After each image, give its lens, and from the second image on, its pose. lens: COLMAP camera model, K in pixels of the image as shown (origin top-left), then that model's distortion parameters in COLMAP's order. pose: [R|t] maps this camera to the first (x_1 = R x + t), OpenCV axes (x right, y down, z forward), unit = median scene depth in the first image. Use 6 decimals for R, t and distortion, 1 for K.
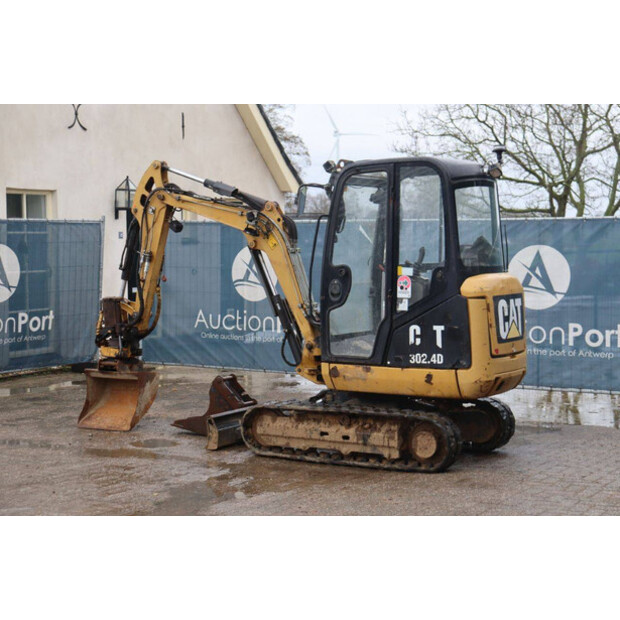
lens RADIAL K [[1253.7, 0, 310.0], [0, 1253.7, 310.0], [0, 0, 1]] dist [0.280371, 0.022318]
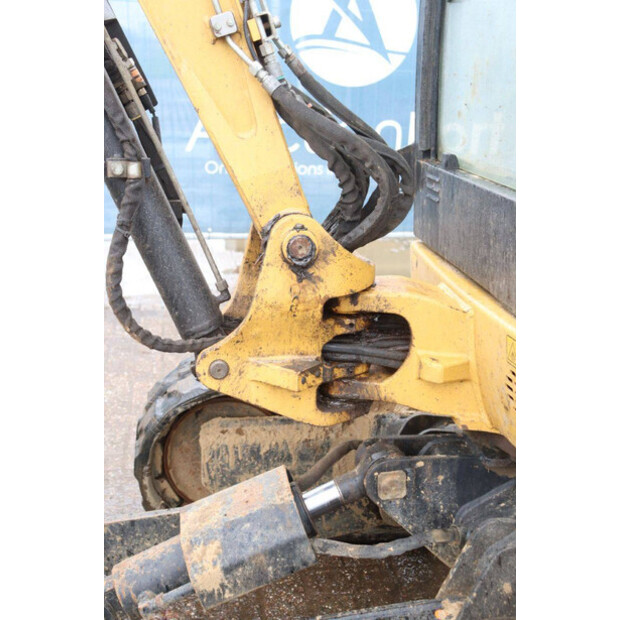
lens RADIAL K [[908.9, 0, 310.0], [0, 908.9, 310.0], [0, 0, 1]] dist [0.010659, 0.018554]
pose [[0.792532, -0.143750, 0.592645, -0.088316], [0.009793, 0.974695, 0.223323, 0.007687], [-0.609751, -0.171187, 0.773885, 0.965234]]
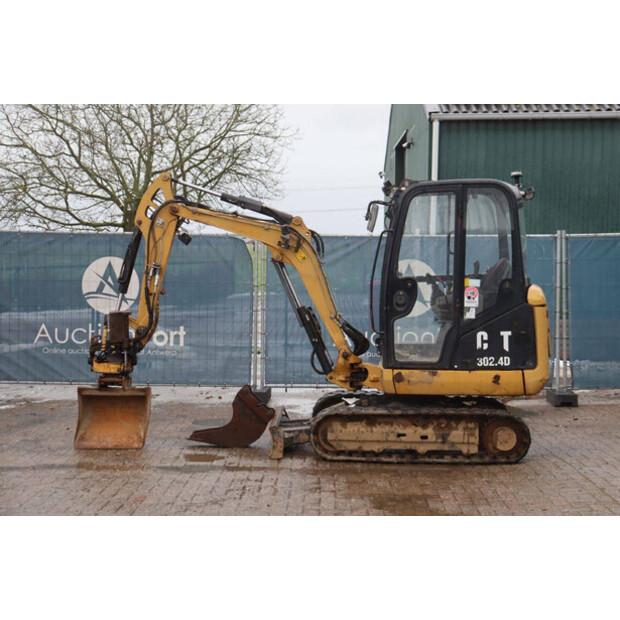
lens RADIAL K [[1210.9, 0, 310.0], [0, 1210.9, 310.0], [0, 0, 1]] dist [0.255501, 0.112071]
pose [[0.886545, -0.016080, 0.462362, -0.537778], [0.019562, 0.999805, -0.002738, -0.006725], [-0.462228, 0.011472, 0.886687, 0.119653]]
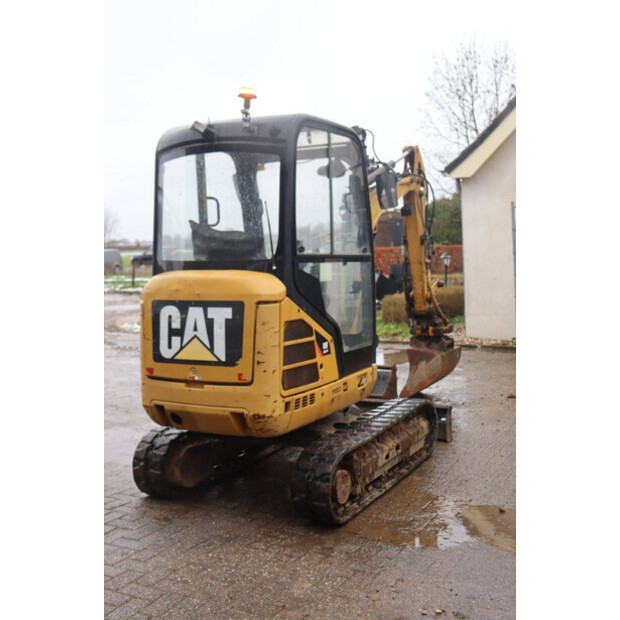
lens RADIAL K [[814.1, 0, 310.0], [0, 814.1, 310.0], [0, 0, 1]] dist [-0.013814, -0.004535]
pose [[0.010163, 0.091979, -0.995709, 0.627721], [-0.024398, 0.995487, 0.091710, -0.051693], [0.999651, 0.023362, 0.012361, 1.061608]]
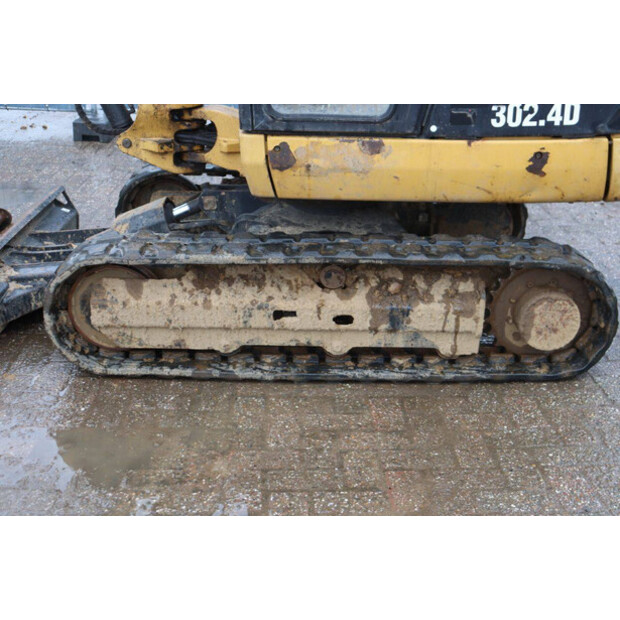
lens RADIAL K [[885.9, 0, 310.0], [0, 885.9, 310.0], [0, 0, 1]] dist [0.060206, 0.148704]
pose [[0.871502, -0.170342, 0.459857, -0.114858], [0.012427, 0.945102, 0.326538, 0.002921], [-0.490235, -0.278864, 0.825775, 0.764205]]
